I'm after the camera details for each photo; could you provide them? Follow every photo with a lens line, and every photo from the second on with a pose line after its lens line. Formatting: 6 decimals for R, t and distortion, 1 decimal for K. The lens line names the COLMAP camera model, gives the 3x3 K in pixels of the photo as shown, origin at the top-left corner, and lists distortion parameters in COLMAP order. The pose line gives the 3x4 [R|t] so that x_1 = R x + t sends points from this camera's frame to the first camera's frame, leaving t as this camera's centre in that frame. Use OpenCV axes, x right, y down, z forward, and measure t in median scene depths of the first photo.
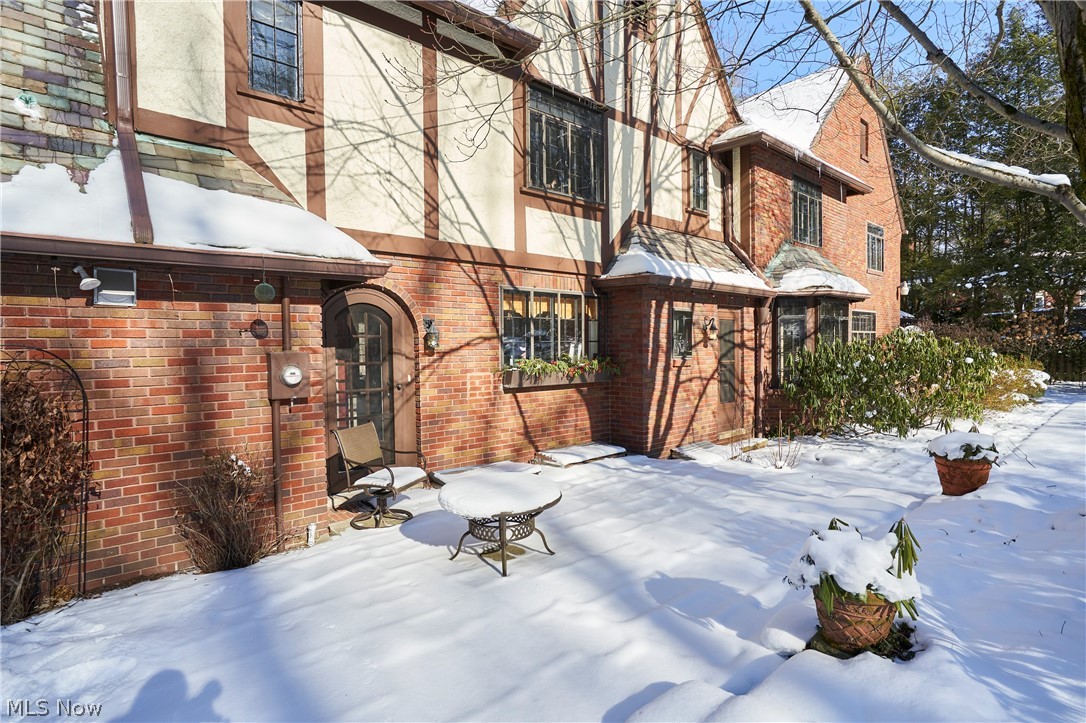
lens RADIAL K [[544.9, 0, 543.7], [0, 544.9, 359.6], [0, 0, 1]] dist [-0.000363, -0.000053]
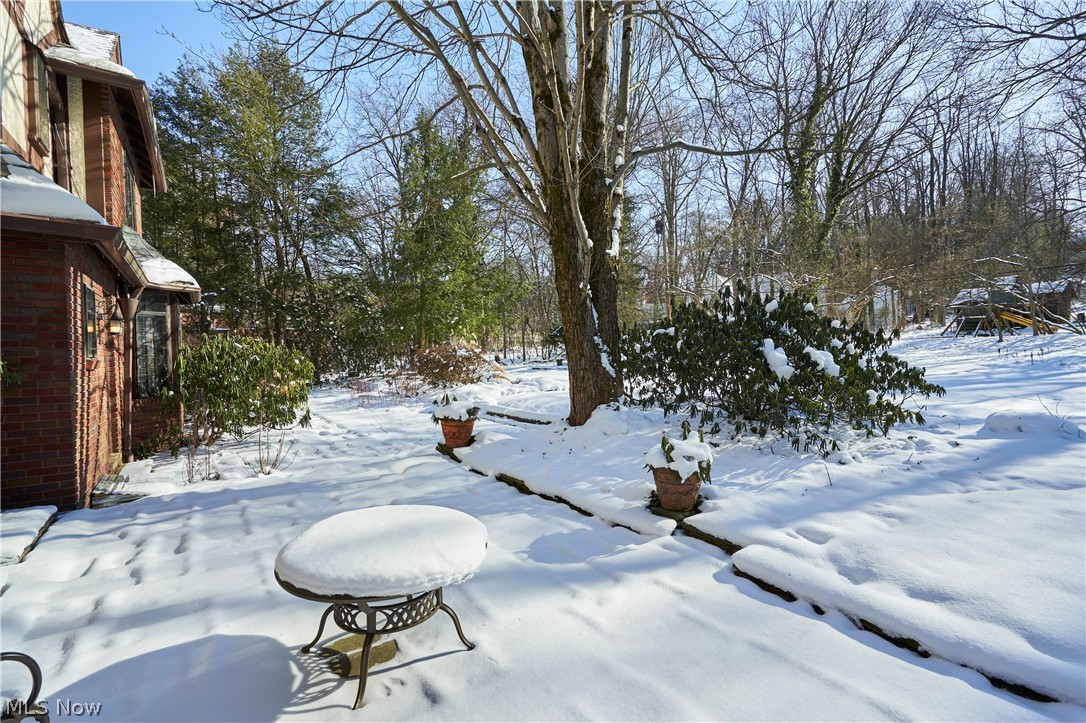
lens RADIAL K [[504.4, 0, 543.4], [0, 504.4, 363.3], [0, 0, 1]] dist [0.004643, 0.000669]
pose [[0.142901, 0.001075, 0.989736, -0.320672], [0.020848, 0.999774, -0.004096, 0.019249], [-0.989517, 0.021220, 0.142846, 0.376435]]
